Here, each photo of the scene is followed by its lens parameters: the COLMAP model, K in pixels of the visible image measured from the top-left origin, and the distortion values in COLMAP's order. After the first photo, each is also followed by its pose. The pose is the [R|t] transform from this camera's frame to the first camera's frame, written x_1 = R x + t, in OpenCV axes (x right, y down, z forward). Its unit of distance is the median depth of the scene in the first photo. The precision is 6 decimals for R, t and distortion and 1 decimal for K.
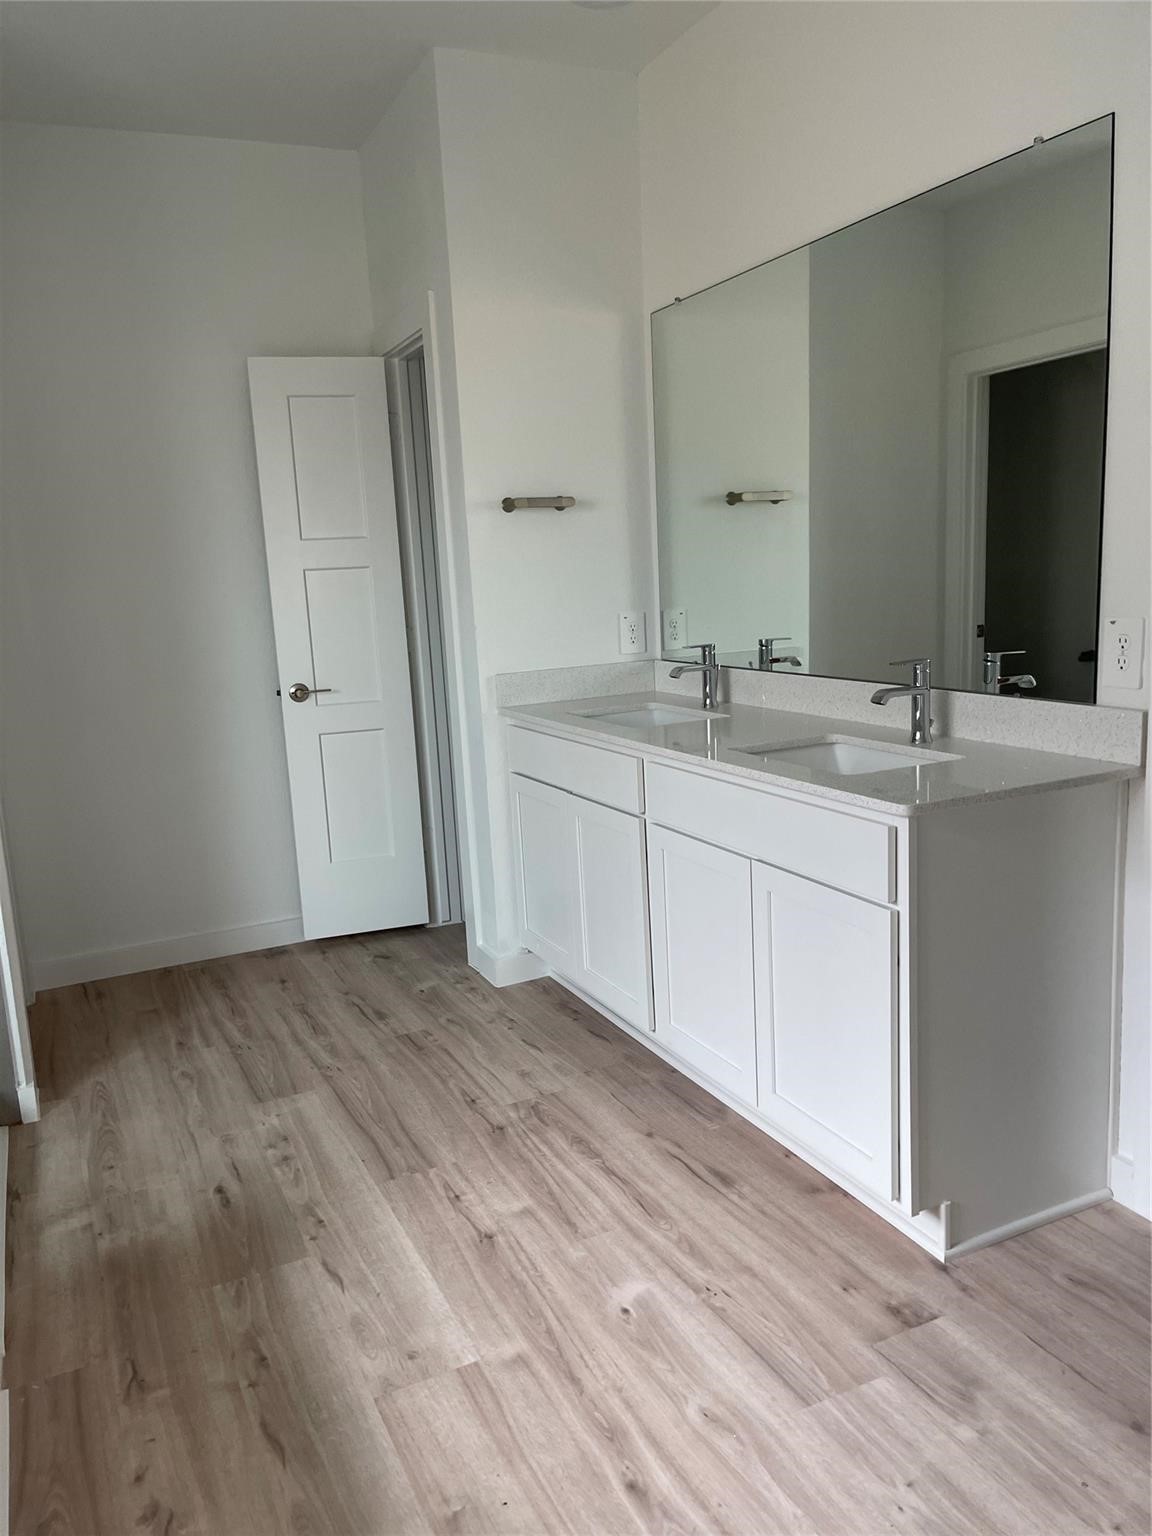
lens RADIAL K [[1156.4, 0, 572.2], [0, 1156.4, 774.6], [0, 0, 1]] dist [0.064960, -0.084171]
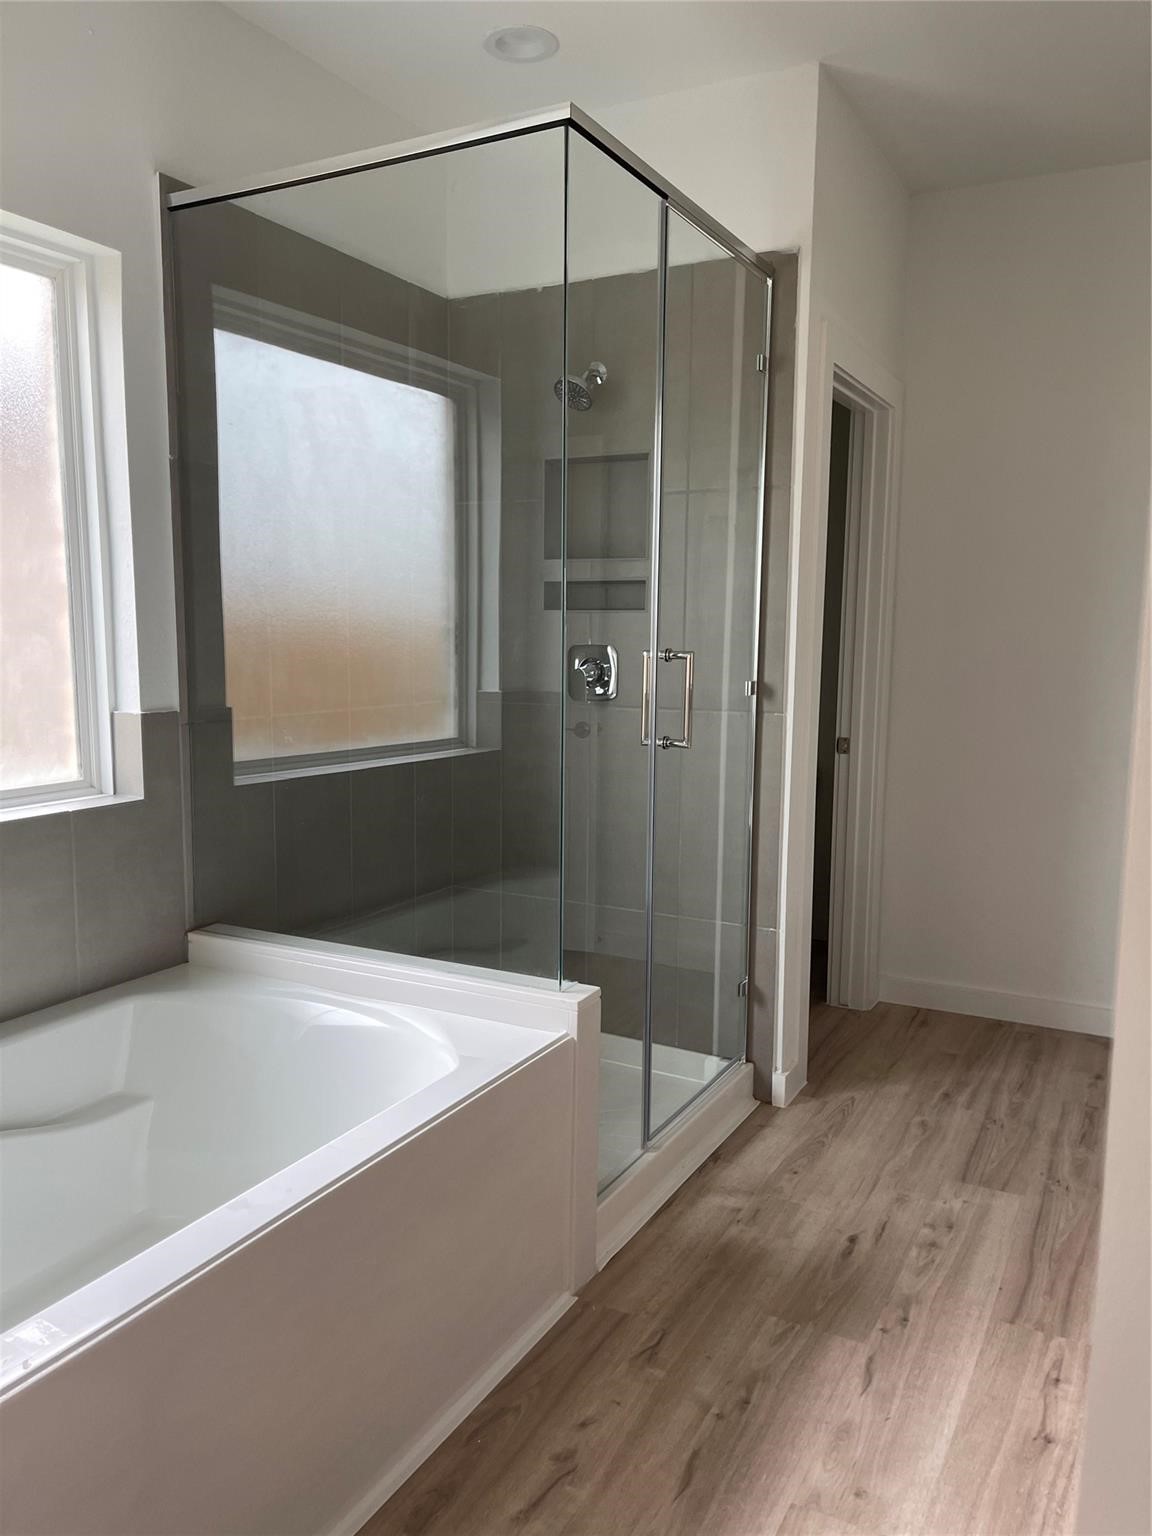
lens RADIAL K [[1156.4, 0, 575.3], [0, 1156.4, 764.1], [0, 0, 1]] dist [0.064960, -0.084171]
pose [[0.597575, 0.151439, -0.787382, 0.282680], [-0.180885, 0.982149, 0.051618, -0.049691], [0.781143, 0.111580, 0.614301, 0.166704]]
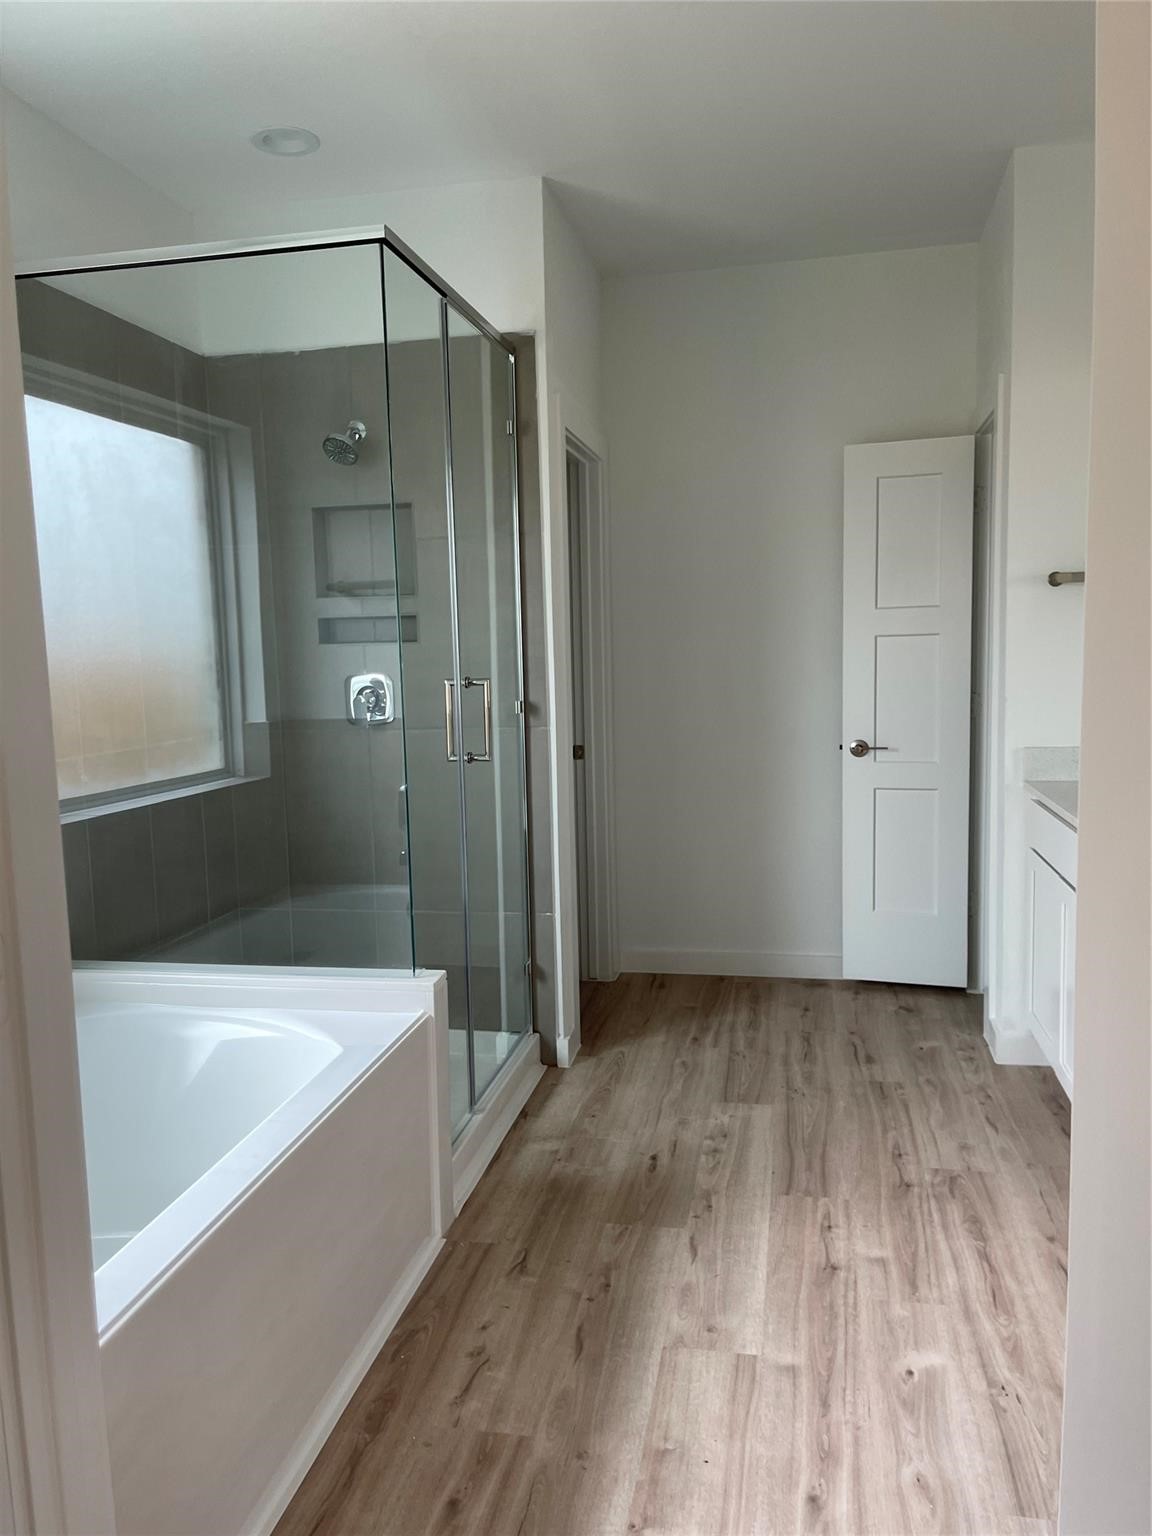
lens RADIAL K [[1156.4, 0, 559.9], [0, 1156.4, 760.0], [0, 0, 1]] dist [0.064960, -0.084171]
pose [[0.799125, 0.092294, -0.594039, 0.300746], [-0.119995, 0.992749, -0.007182, -0.029939], [0.589068, 0.077020, 0.804404, -0.051739]]
